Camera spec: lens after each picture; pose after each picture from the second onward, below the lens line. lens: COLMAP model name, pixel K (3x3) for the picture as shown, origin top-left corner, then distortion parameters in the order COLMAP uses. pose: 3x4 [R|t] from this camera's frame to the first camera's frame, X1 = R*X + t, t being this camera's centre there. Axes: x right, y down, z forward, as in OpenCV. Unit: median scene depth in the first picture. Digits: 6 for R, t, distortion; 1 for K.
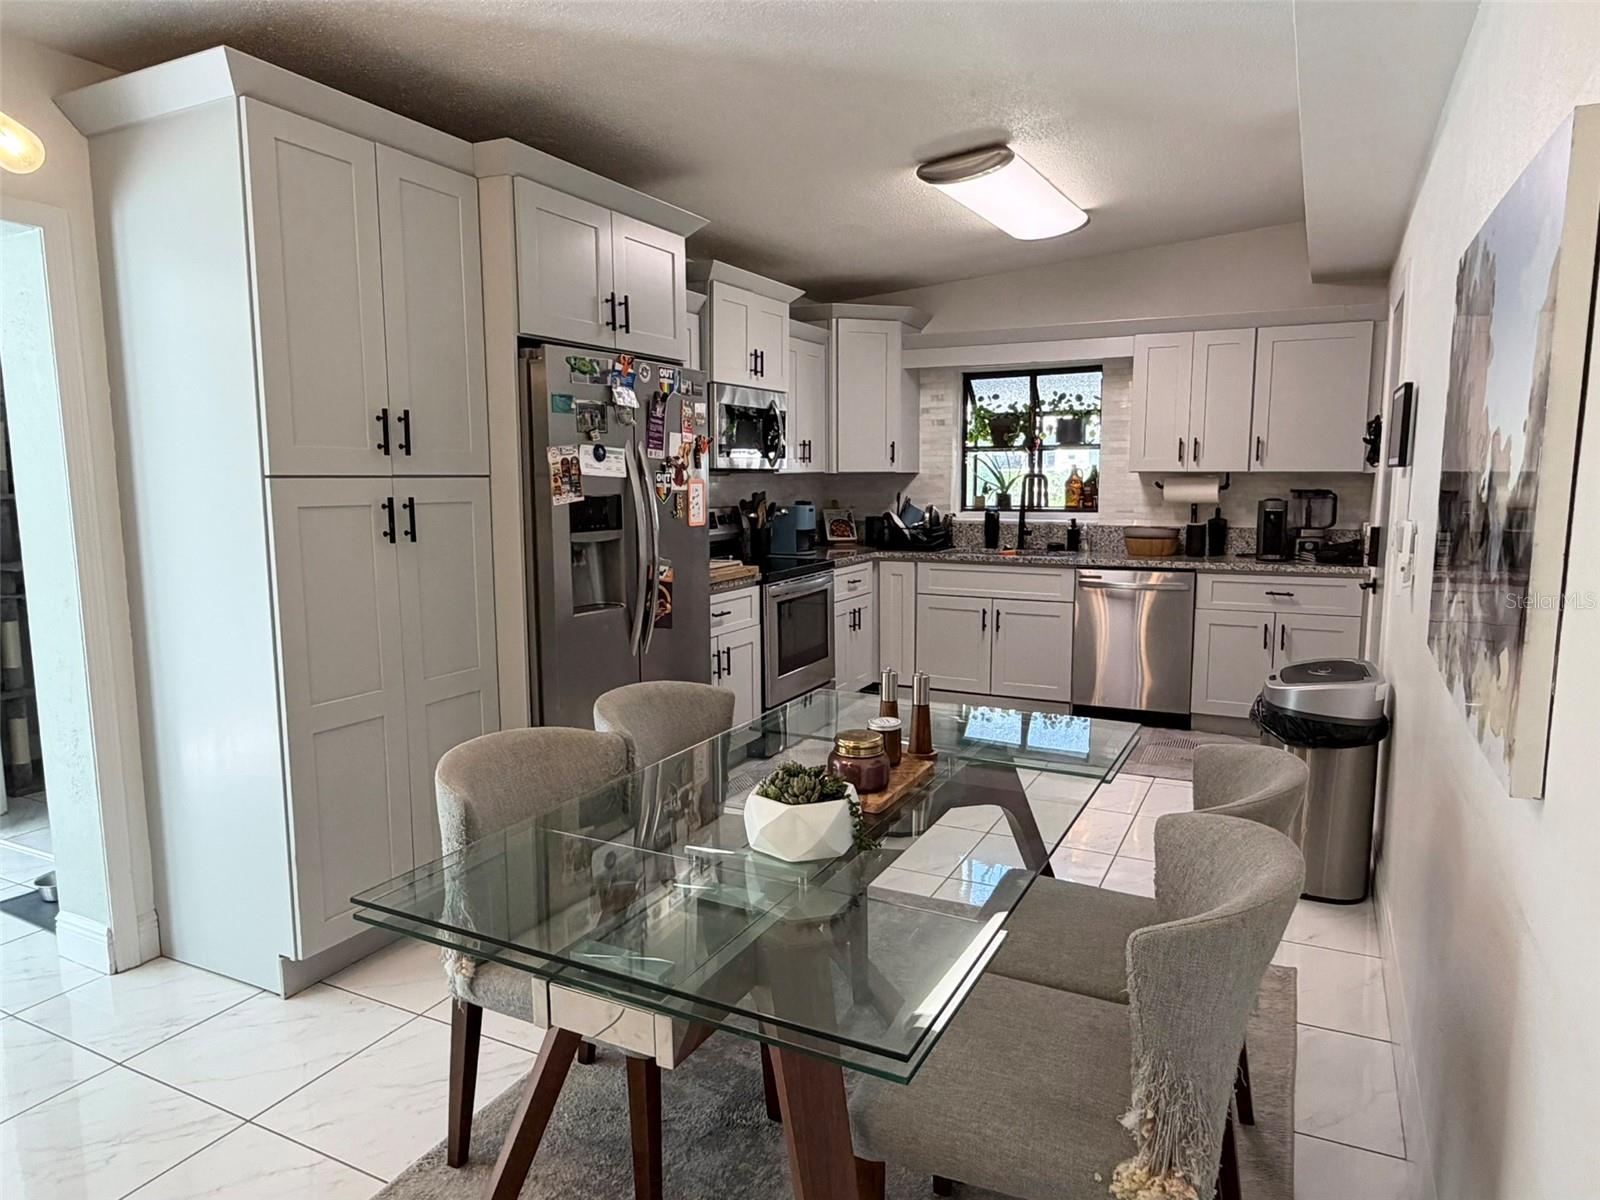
lens RADIAL K [[1013.8, 0, 797.8], [0, 1013.8, 598.9], [0, 0, 1]] dist [0.008074, 0.001615]
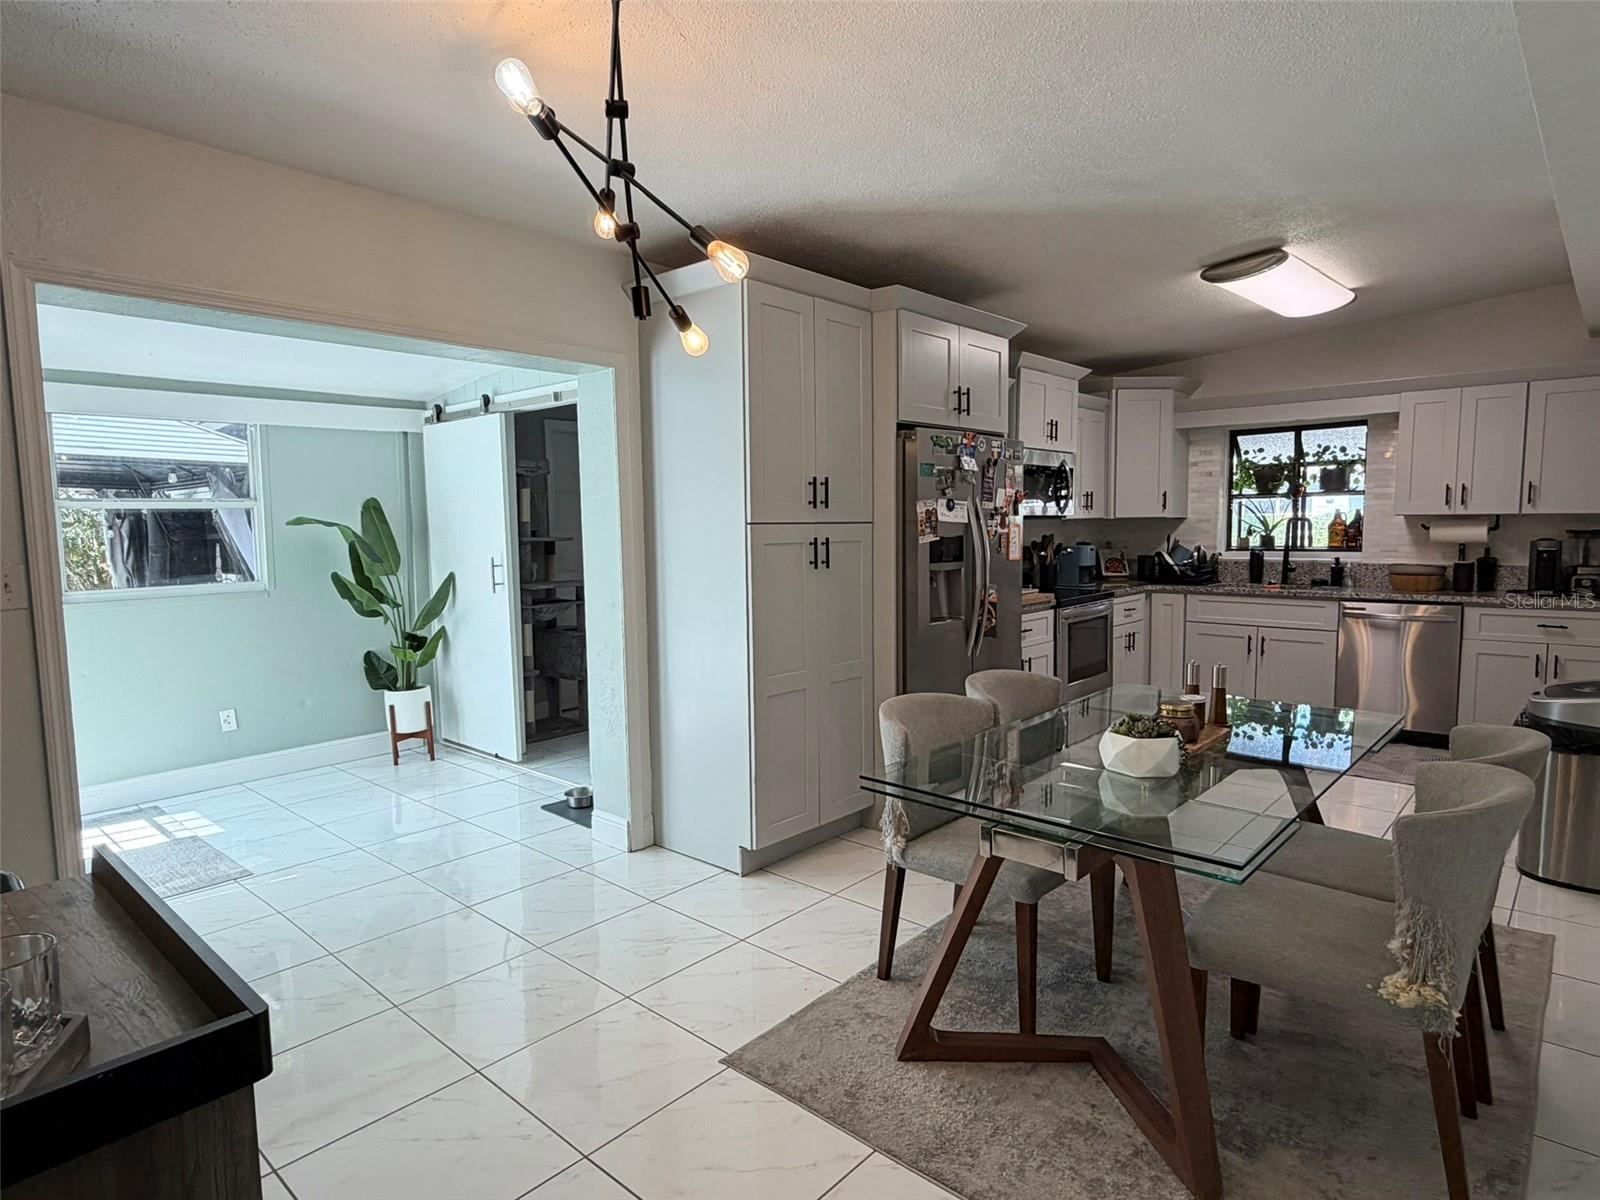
lens RADIAL K [[907.9, 0, 802.0], [0, 907.9, 604.0], [0, 0, 1]] dist [0.006614, -0.000078]
pose [[0.966129, 0.015824, -0.257573, -0.066393], [-0.023999, 0.999302, -0.028626, 0.025814], [0.256940, 0.033838, 0.965835, -0.200571]]
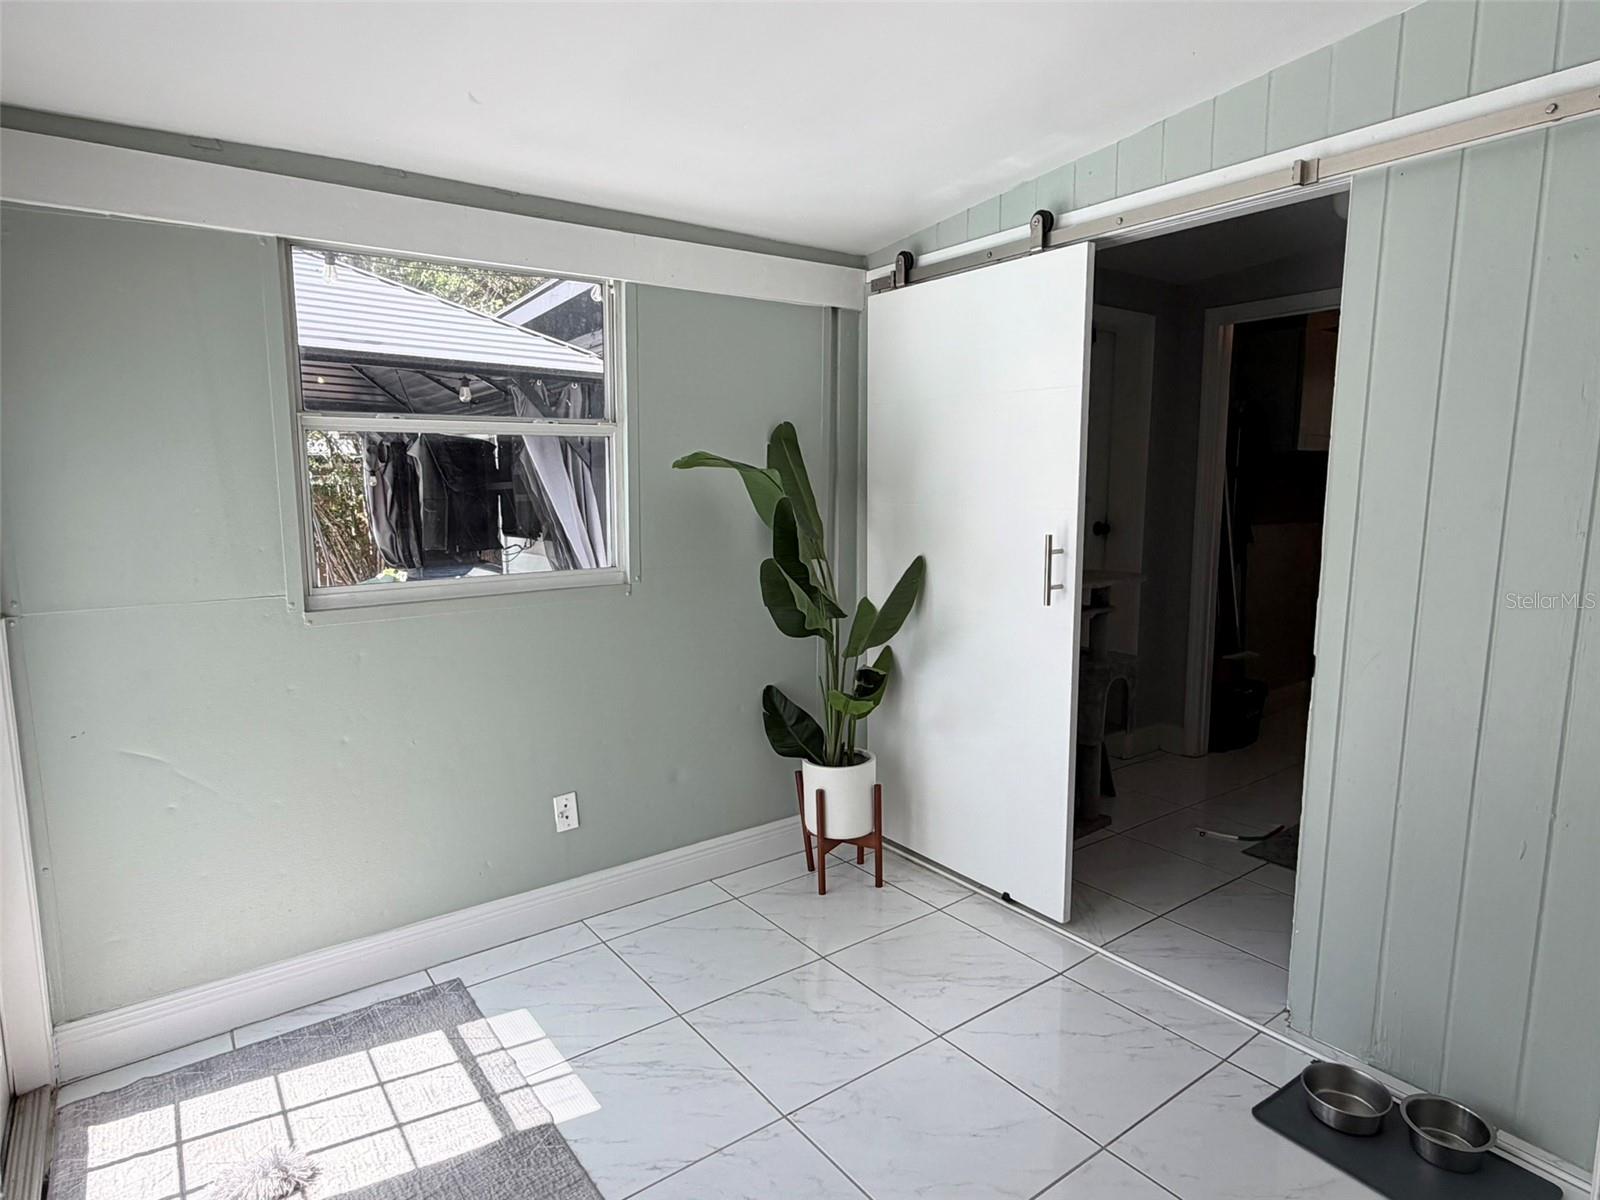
lens RADIAL K [[907.9, 0, 804.3], [0, 907.9, 604.1], [0, 0, 1]] dist [0.006614, -0.000078]
pose [[0.896048, 0.064289, -0.439277, -0.686147], [-0.057357, 0.997931, 0.029049, -0.025735], [0.440236, -0.000834, 0.897882, 0.260540]]
